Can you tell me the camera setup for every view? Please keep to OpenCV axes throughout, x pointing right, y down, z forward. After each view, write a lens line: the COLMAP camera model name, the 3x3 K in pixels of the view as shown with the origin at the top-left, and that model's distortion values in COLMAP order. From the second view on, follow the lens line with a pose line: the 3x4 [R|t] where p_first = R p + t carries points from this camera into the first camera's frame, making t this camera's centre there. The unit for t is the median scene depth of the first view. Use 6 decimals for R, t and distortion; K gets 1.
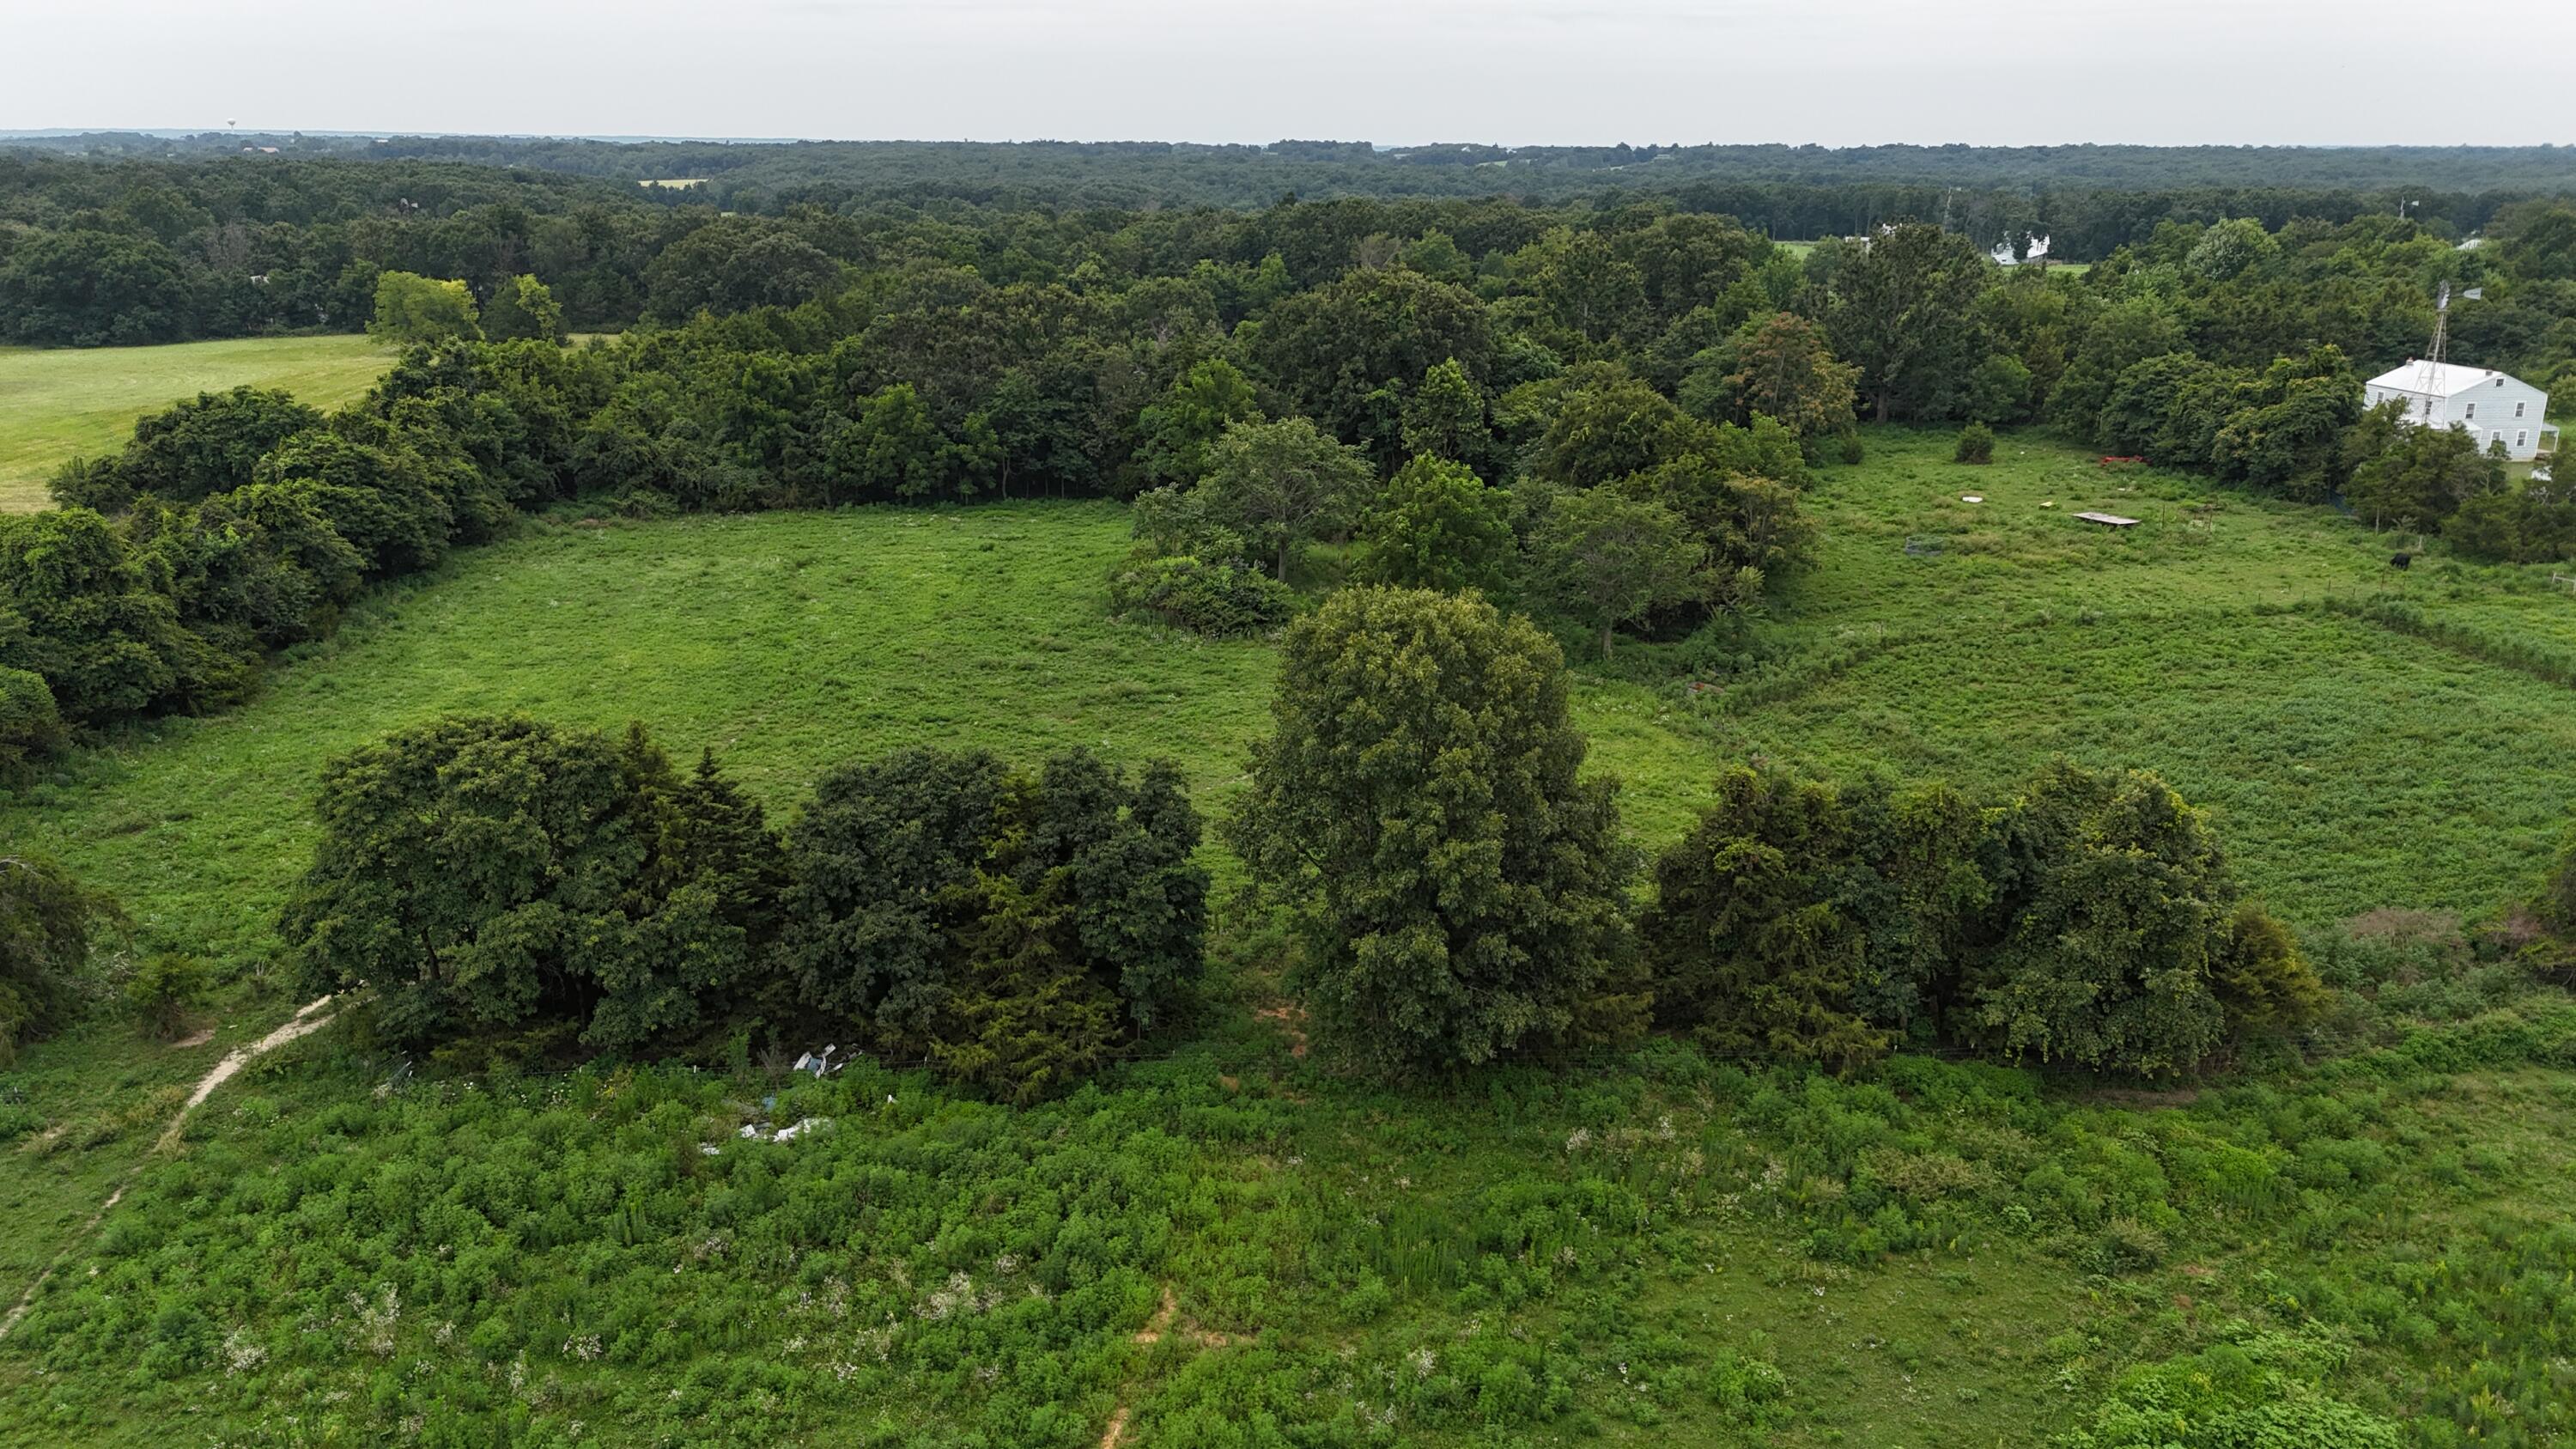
lens RADIAL K [[1894.7, 0, 1291.4], [0, 1894.7, 714.4], [0, 0, 1]] dist [0.107723, -0.117081]
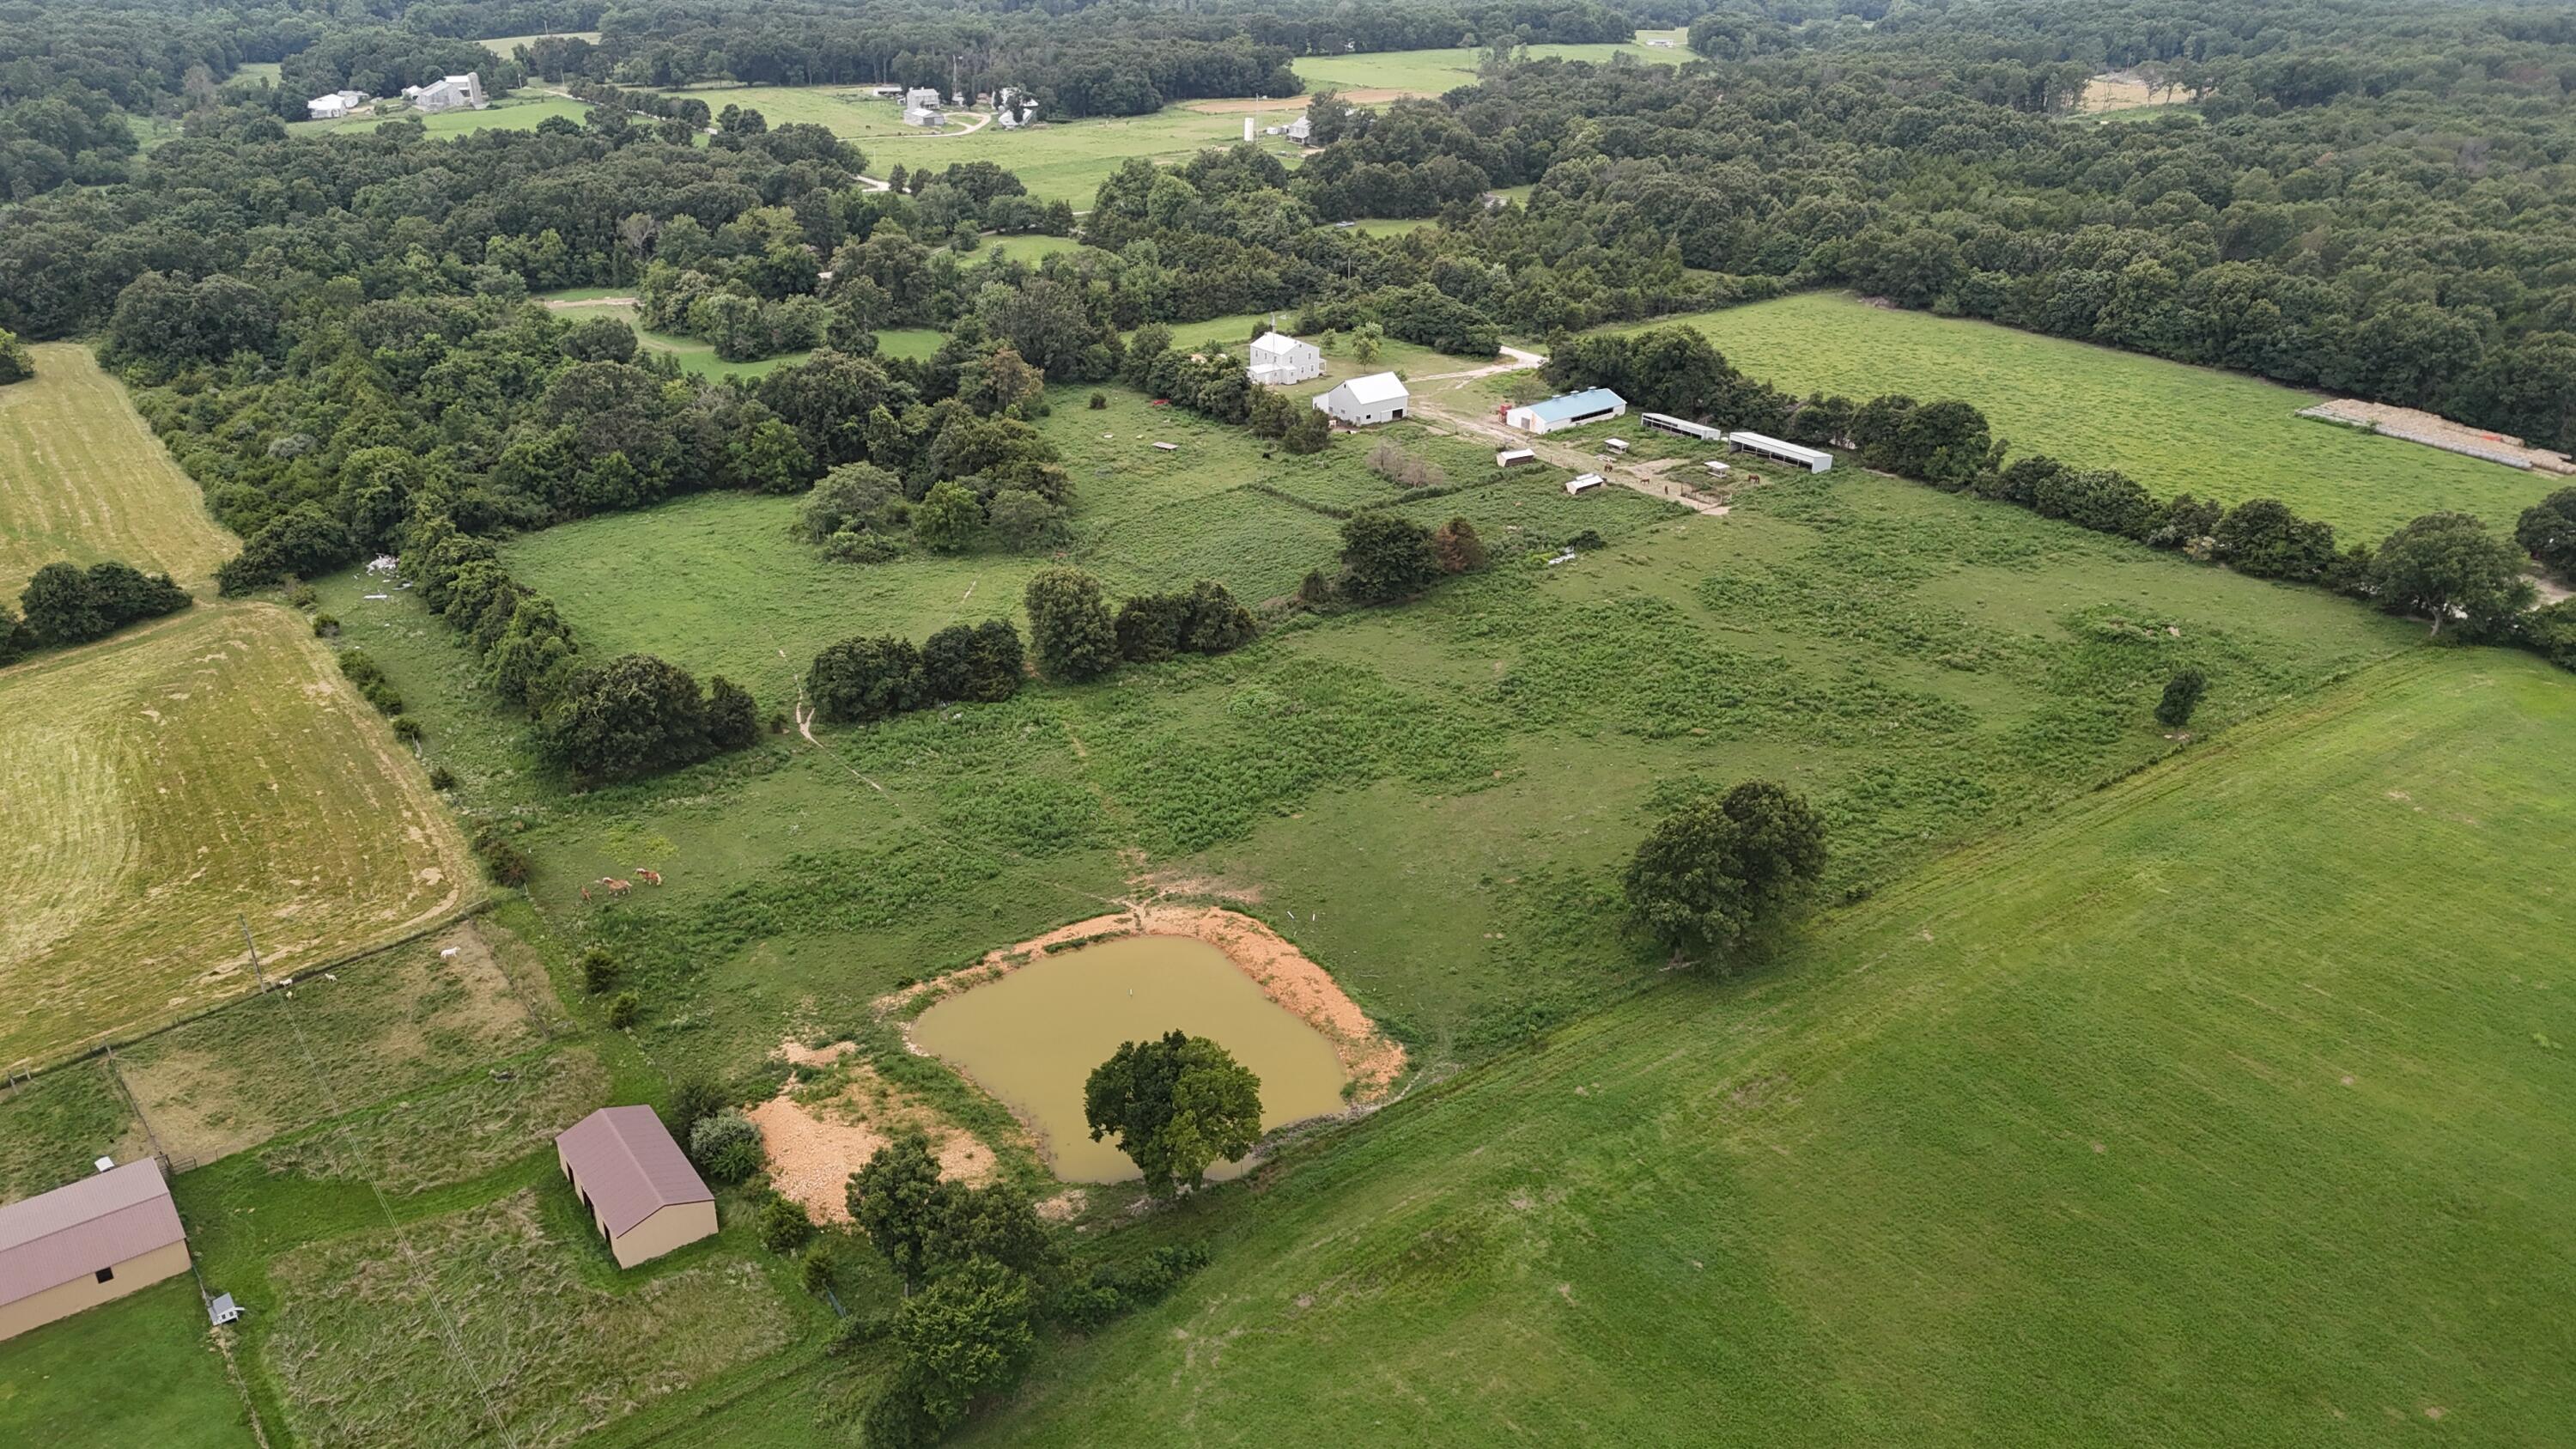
lens RADIAL K [[1894.7, 0, 1291.4], [0, 1894.7, 714.4], [0, 0, 1]] dist [0.107723, -0.117081]
pose [[0.868001, -0.204231, 0.452619, -0.732917], [0.138765, 0.974954, 0.173804, -0.205233], [-0.476779, -0.088055, 0.874601, -1.484554]]
